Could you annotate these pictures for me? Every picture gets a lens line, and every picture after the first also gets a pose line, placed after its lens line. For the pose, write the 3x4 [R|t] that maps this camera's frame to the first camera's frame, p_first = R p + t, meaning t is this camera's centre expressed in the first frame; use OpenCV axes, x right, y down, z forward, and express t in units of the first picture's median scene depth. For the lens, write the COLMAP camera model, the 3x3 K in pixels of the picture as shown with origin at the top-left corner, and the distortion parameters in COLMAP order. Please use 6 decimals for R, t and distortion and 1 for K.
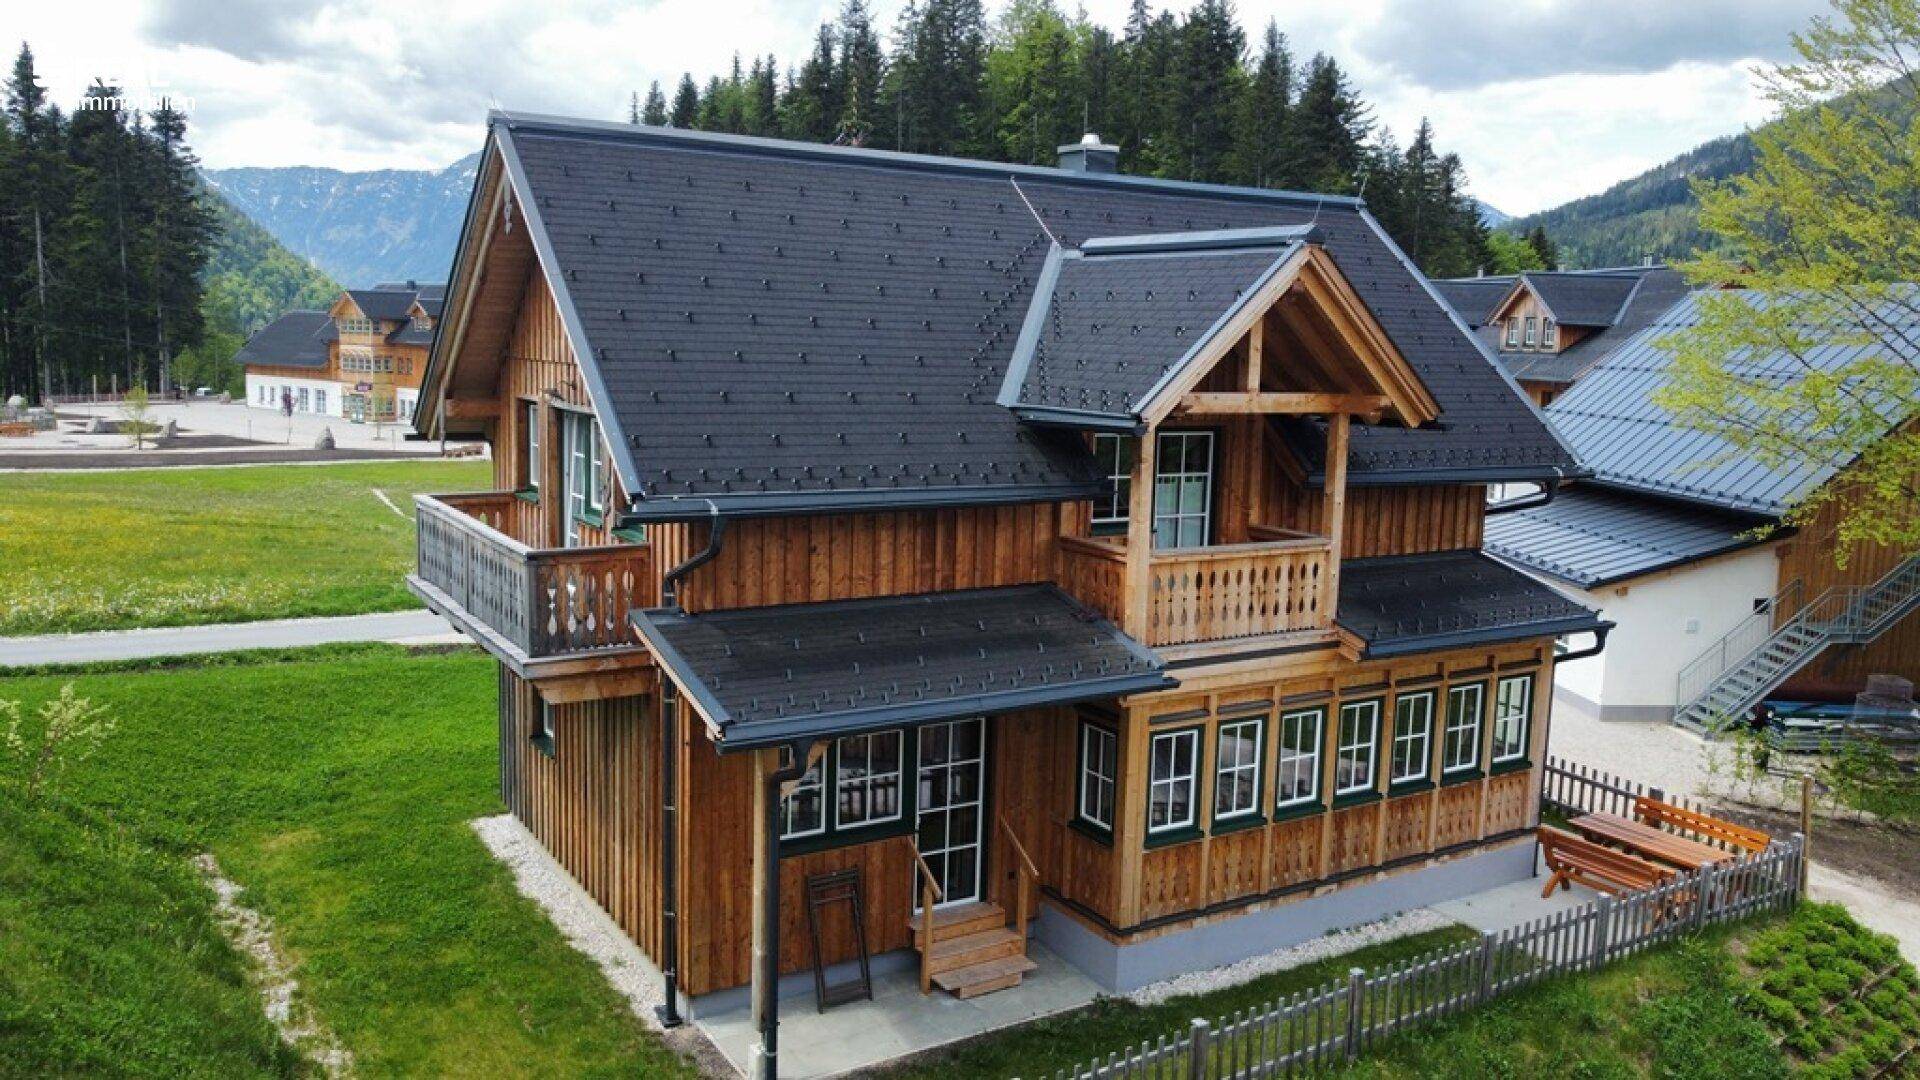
lens RADIAL K [[1458.0, 0, 957.5], [0, 1458.0, 537.7], [0, 0, 1]] dist [0.001895, -0.008666]
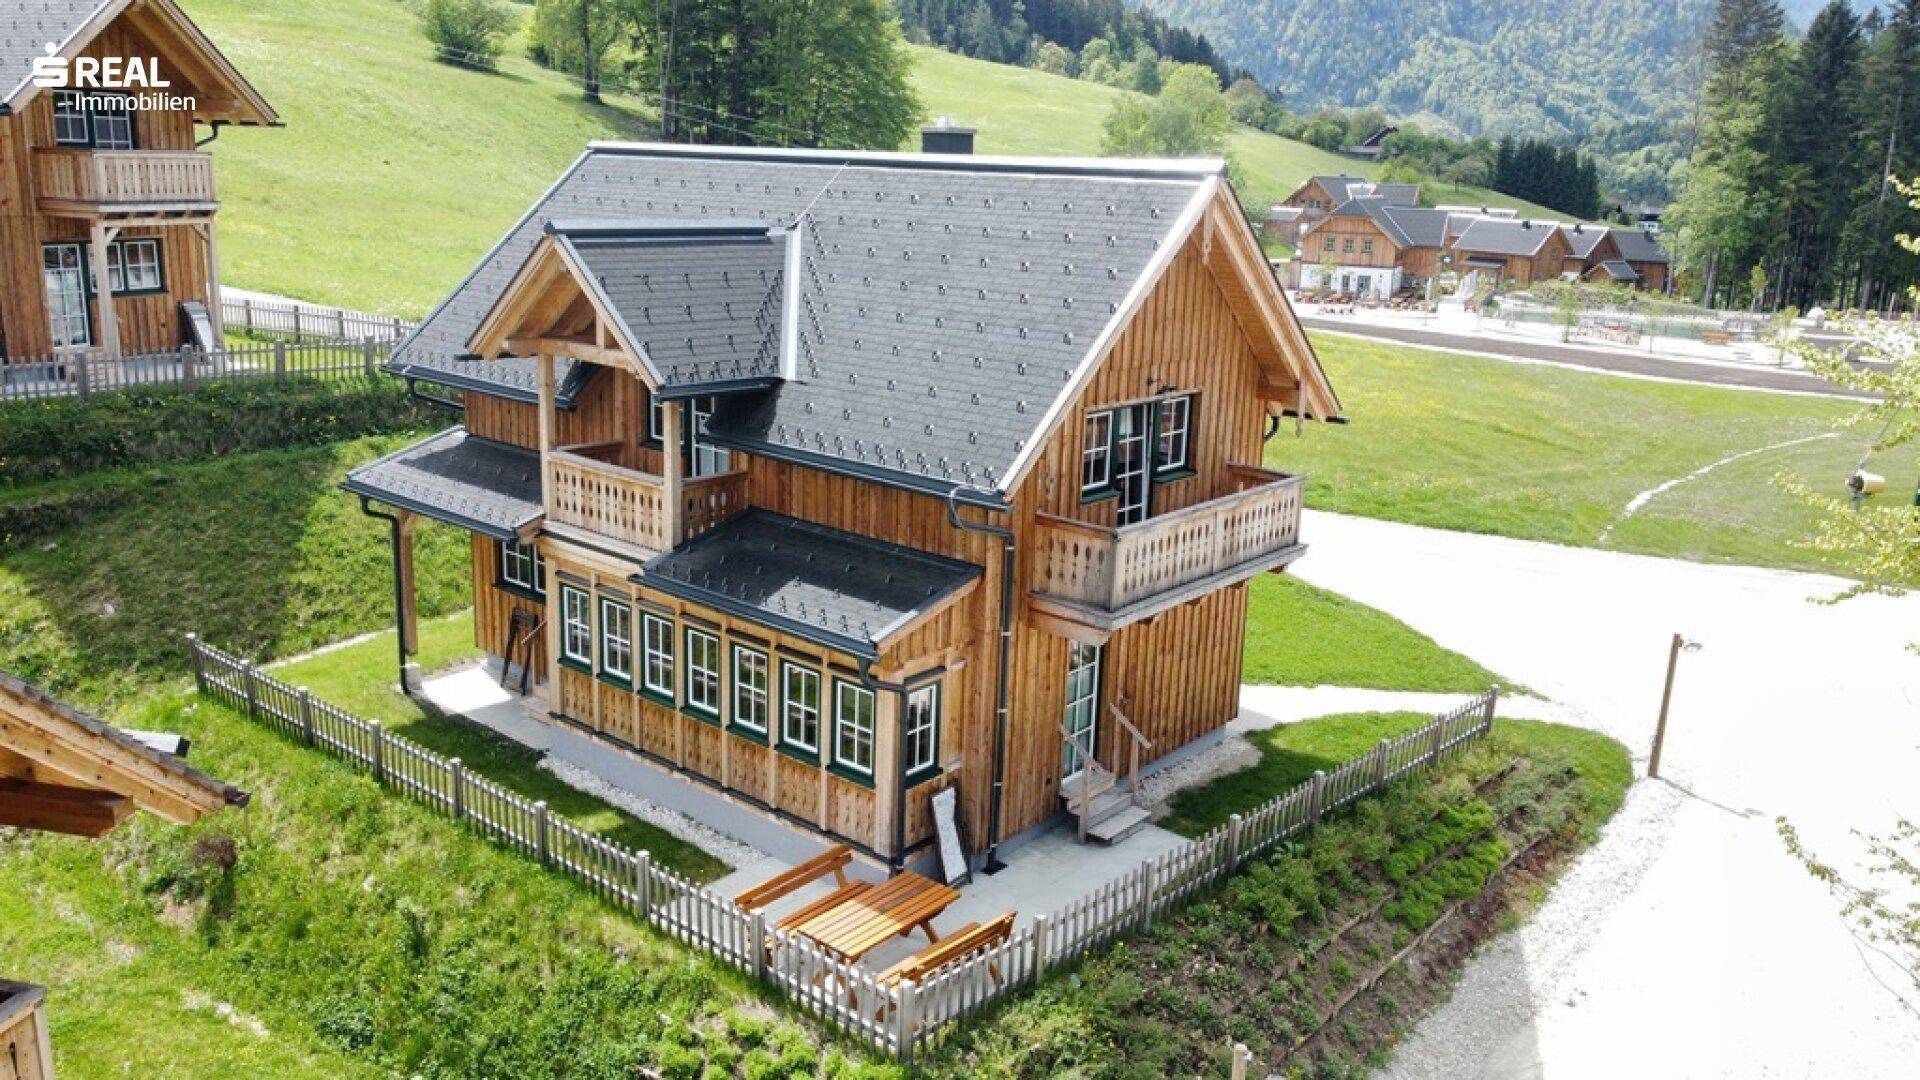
lens RADIAL K [[1458.0, 0, 957.5], [0, 1458.0, 537.7], [0, 0, 1]] dist [0.001895, -0.008666]
pose [[0.302490, 0.218773, -0.927706, 0.187418], [-0.160799, 0.971065, 0.176568, -0.025440], [0.939491, 0.095765, 0.328916, 0.111446]]
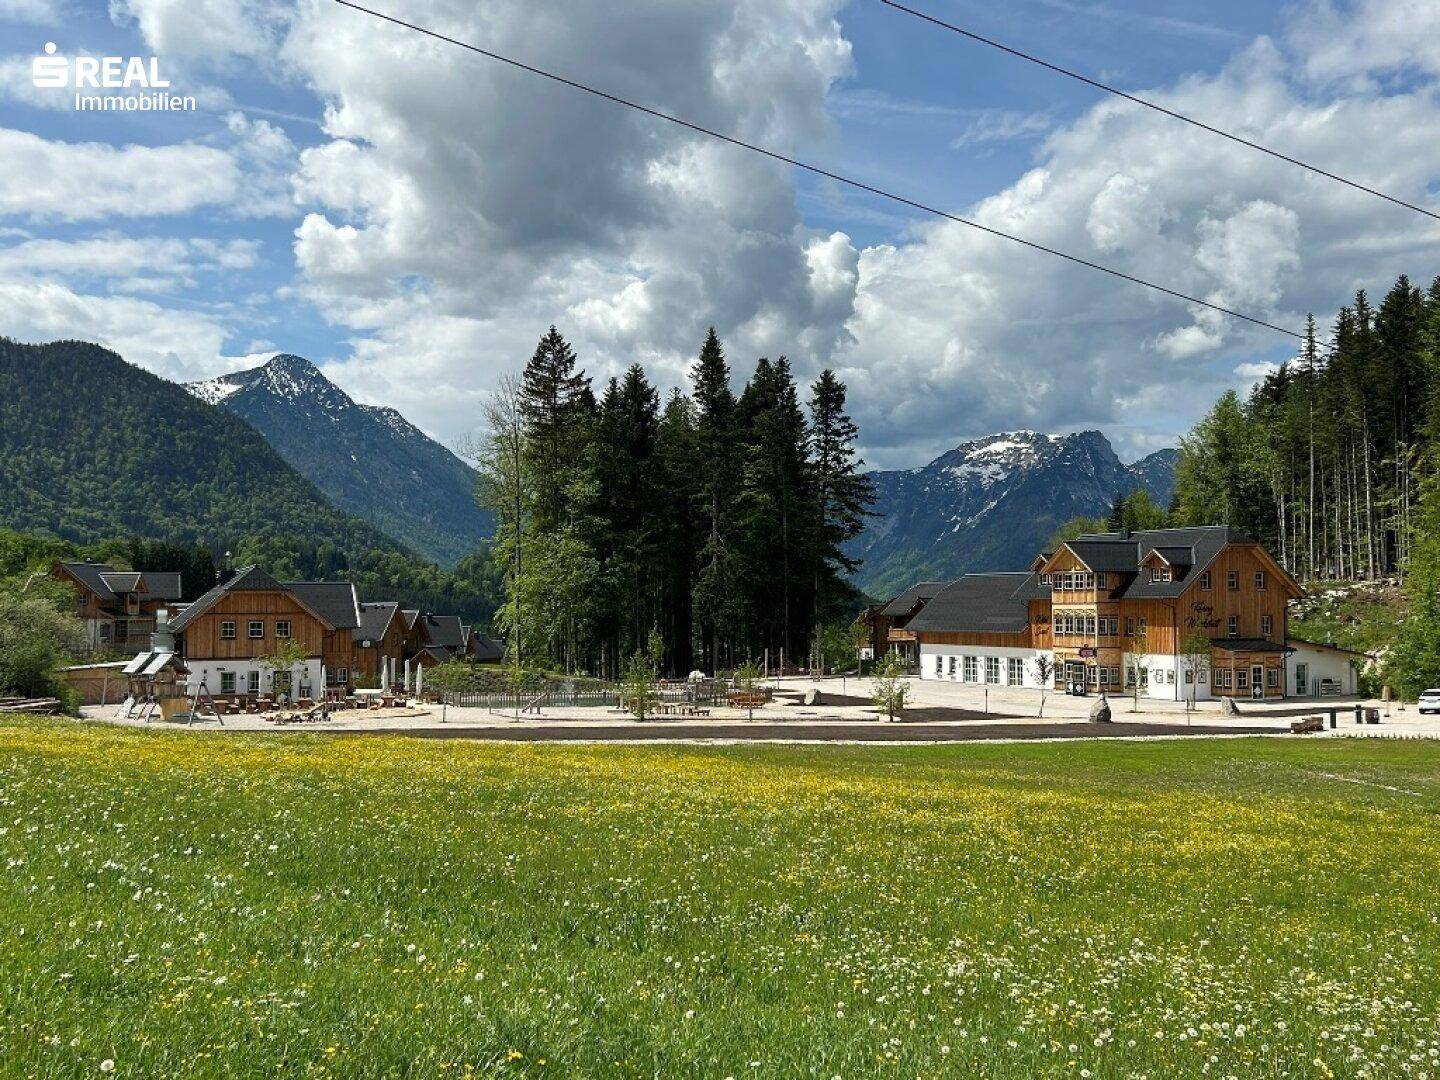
lens RADIAL K [[1444.9, 0, 720.0], [0, 1444.9, 540.0], [0, 0, 1]] dist [0.044512, -0.009348]
pose [[0.898705, -0.052455, -0.435405, -0.222914], [-0.032558, 0.982101, -0.185520, -0.003313], [0.437343, 0.180903, 0.880911, 0.142803]]
